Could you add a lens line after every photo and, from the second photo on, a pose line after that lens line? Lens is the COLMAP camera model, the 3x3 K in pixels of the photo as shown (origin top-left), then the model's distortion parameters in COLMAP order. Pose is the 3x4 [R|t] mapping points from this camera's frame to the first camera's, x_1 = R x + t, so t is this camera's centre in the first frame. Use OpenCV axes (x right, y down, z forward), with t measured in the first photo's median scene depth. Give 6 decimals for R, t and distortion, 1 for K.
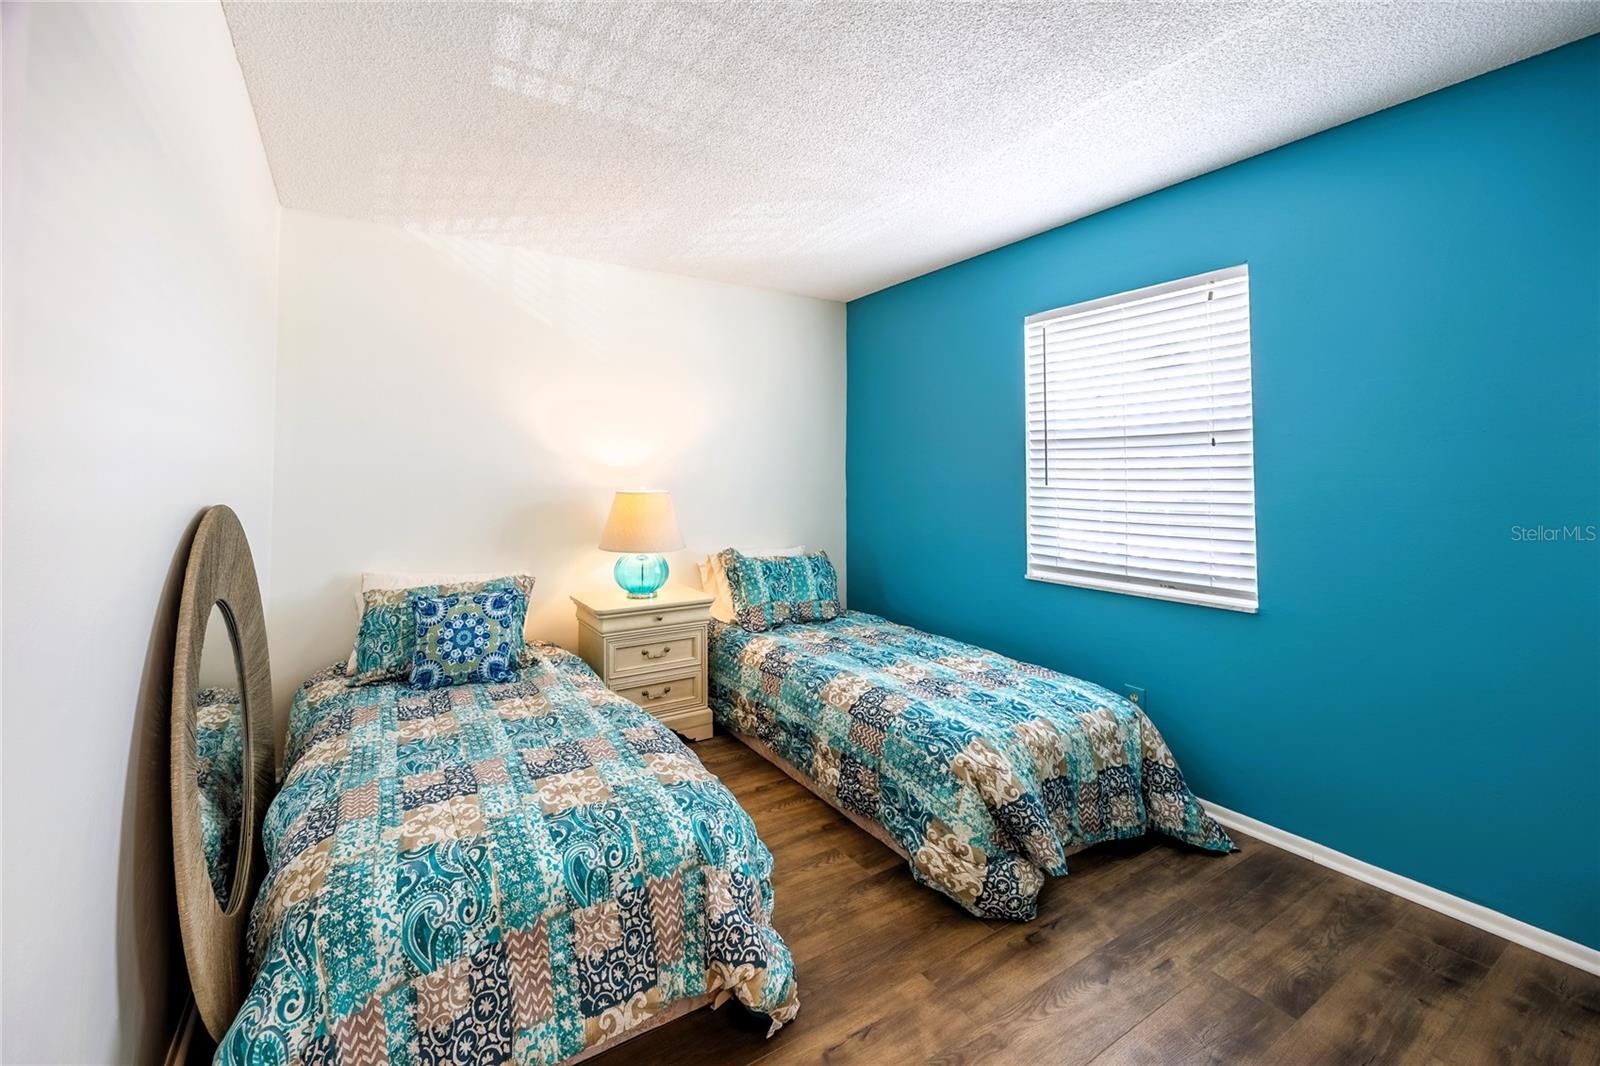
lens RADIAL K [[641.6, 0, 736.5], [0, 641.6, 466.0], [0, 0, 1]] dist [-0.000201, 0.000011]
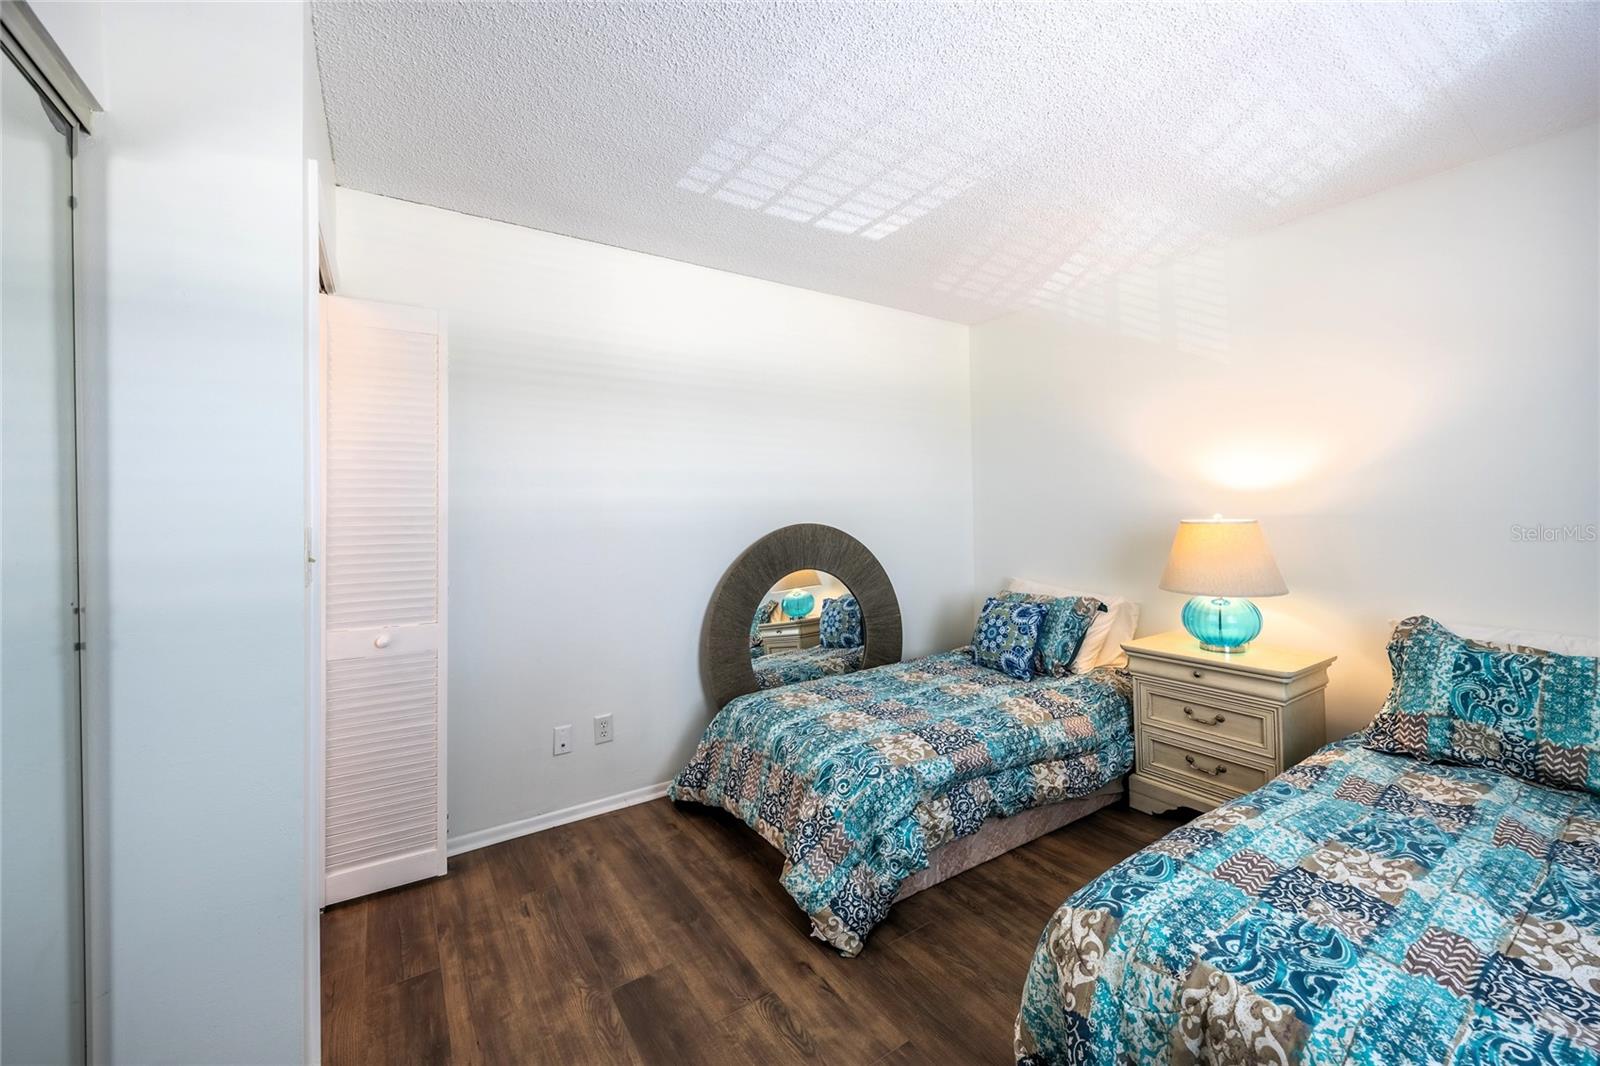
lens RADIAL K [[647.3, 0, 805.2], [0, 647.3, 509.8], [0, 0, 1]] dist [0.000706, 0.000158]
pose [[0.055640, -0.002592, -0.998448, 0.677148], [0.033838, 0.999427, -0.000709, 0.010315], [0.997877, -0.033746, 0.055696, 0.459671]]
